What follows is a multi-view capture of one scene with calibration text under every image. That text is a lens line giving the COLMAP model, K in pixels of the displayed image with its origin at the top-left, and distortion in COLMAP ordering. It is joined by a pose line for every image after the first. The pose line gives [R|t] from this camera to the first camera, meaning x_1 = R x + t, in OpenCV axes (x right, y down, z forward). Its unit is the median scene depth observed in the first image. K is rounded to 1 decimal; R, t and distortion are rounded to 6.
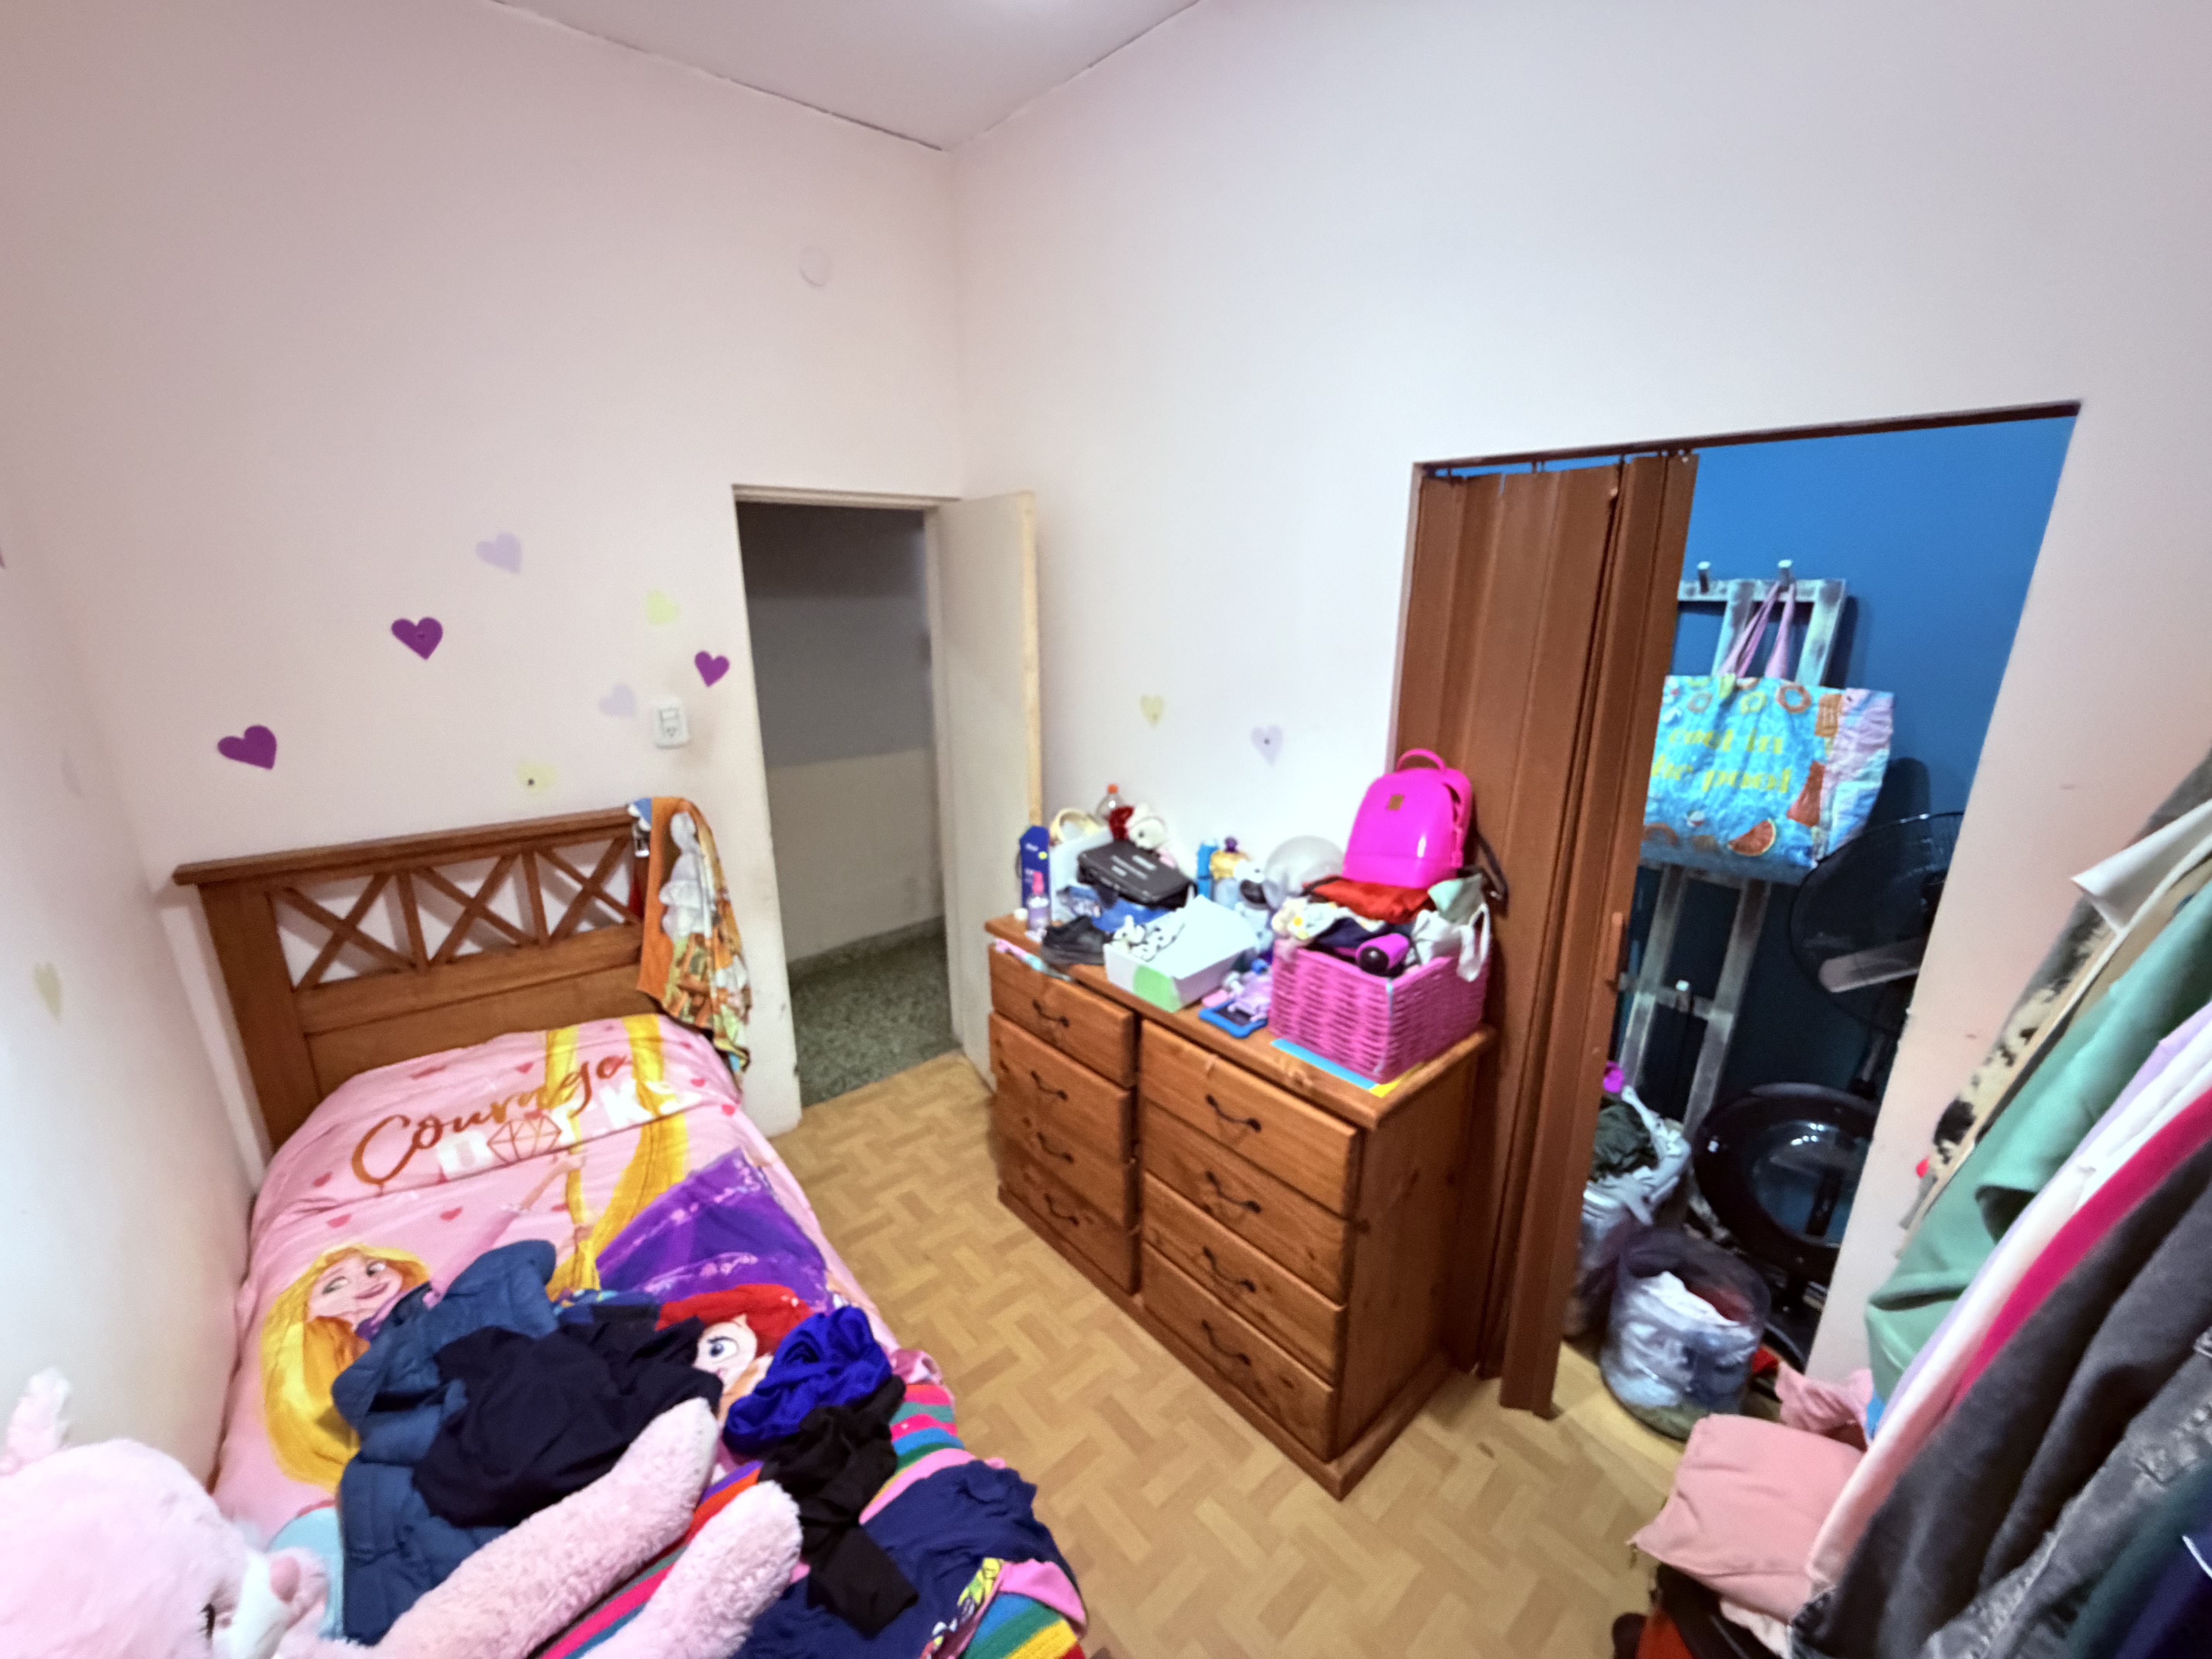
lens RADIAL K [[876.9, 0, 1101.8], [0, 876.9, 826.5], [0, 0, 1]] dist [-0.001382, -0.000173]
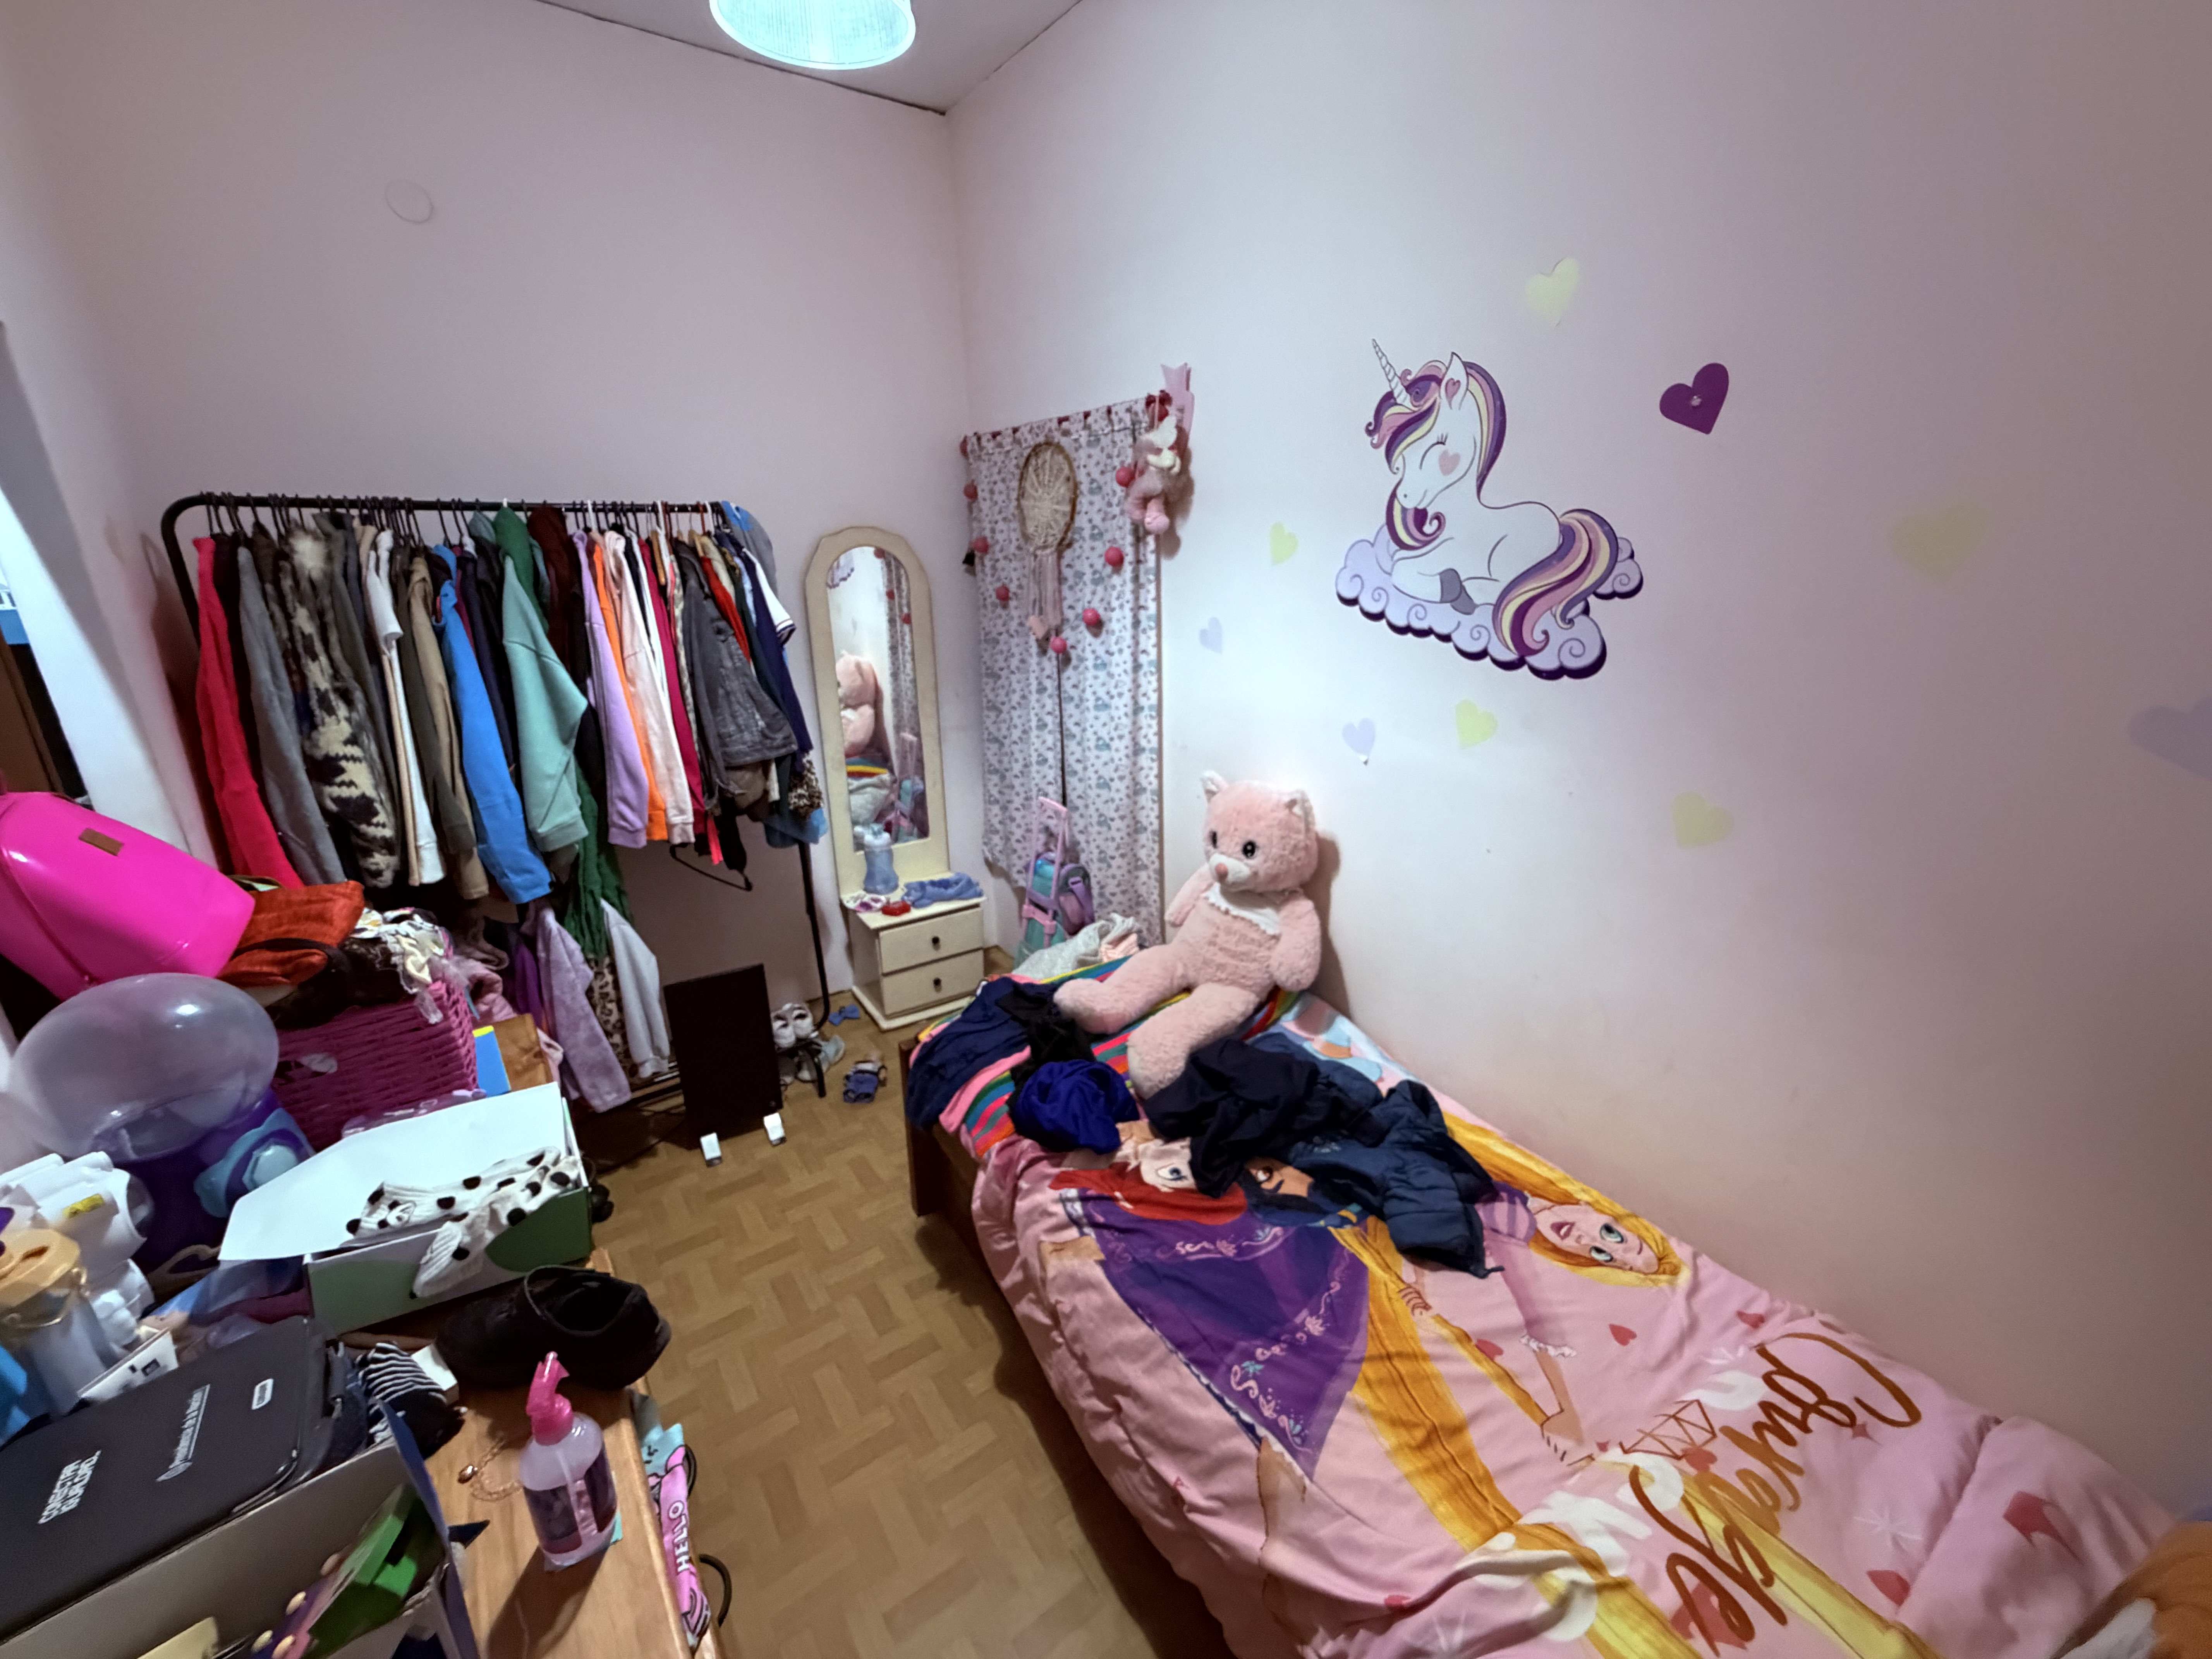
lens RADIAL K [[876.9, 0, 1101.8], [0, 876.9, 826.5], [0, 0, 1]] dist [-0.001382, -0.000173]
pose [[-0.996003, -0.029836, 0.084192, -0.343195], [0.023025, 0.824954, 0.564731, -0.319142], [-0.086304, 0.564413, -0.820969, 1.343999]]
